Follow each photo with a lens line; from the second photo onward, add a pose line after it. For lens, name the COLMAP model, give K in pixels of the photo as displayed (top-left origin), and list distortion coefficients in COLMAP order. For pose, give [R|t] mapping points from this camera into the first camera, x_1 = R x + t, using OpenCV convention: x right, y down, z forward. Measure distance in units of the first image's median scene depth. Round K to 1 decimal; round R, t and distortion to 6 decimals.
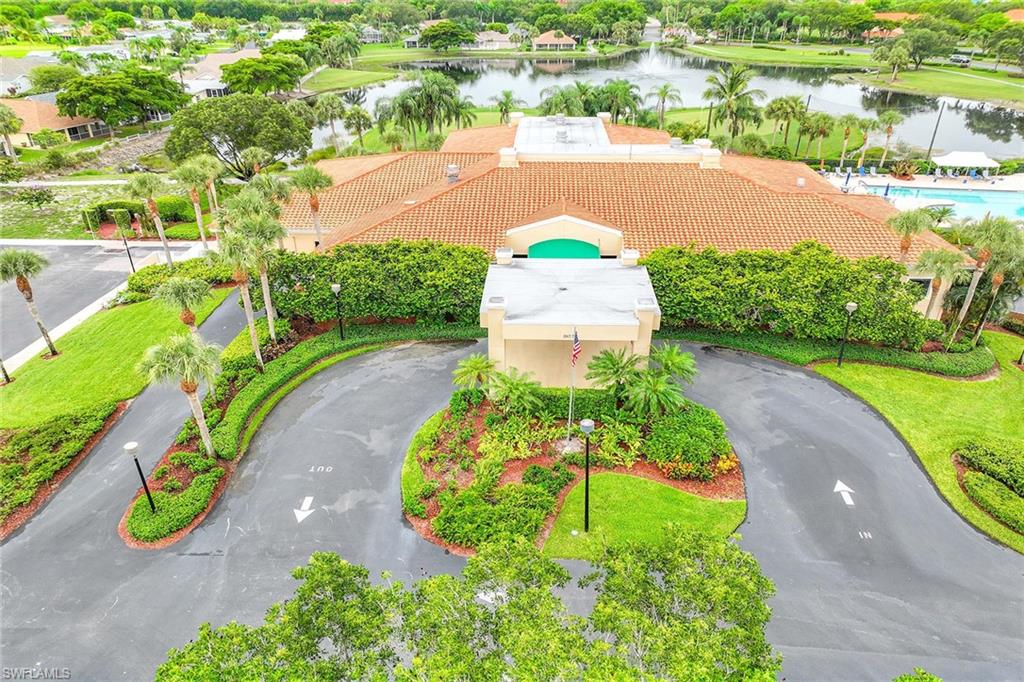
lens RADIAL K [[651.3, 0, 515.7], [0, 651.3, 355.4], [0, 0, 1]] dist [-0.003452, 0.016439]
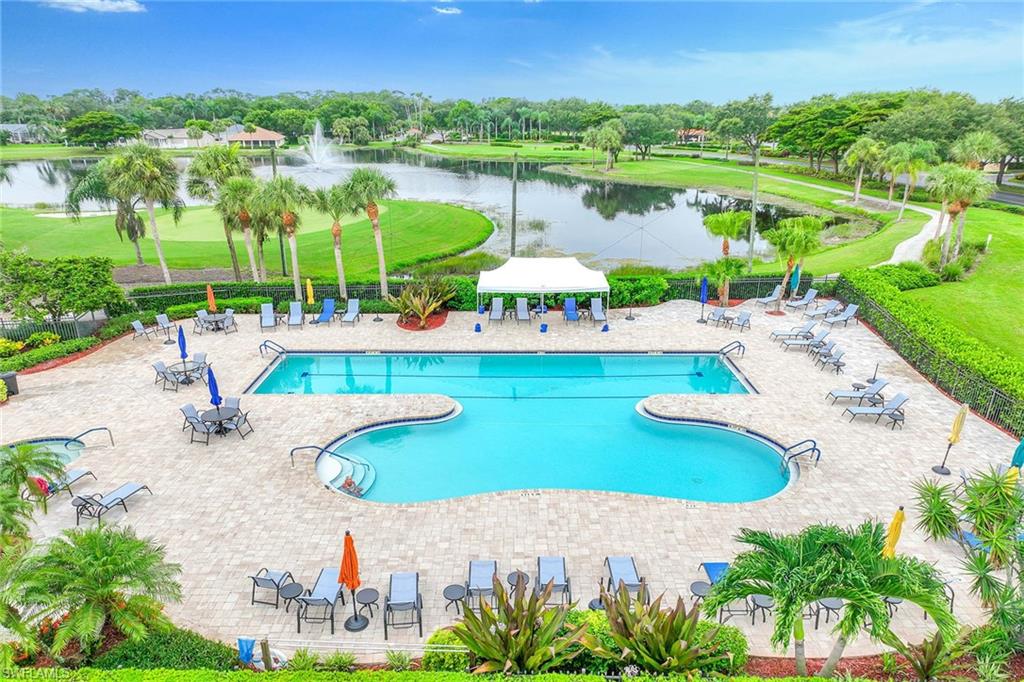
lens RADIAL K [[651.3, 0, 515.7], [0, 651.3, 355.4], [0, 0, 1]] dist [-0.003452, 0.016439]
pose [[0.977447, -0.059793, 0.202539, 0.290279], [0.092402, 0.983492, -0.155581, -0.092912], [-0.189893, 0.170787, 0.966836, 0.303881]]
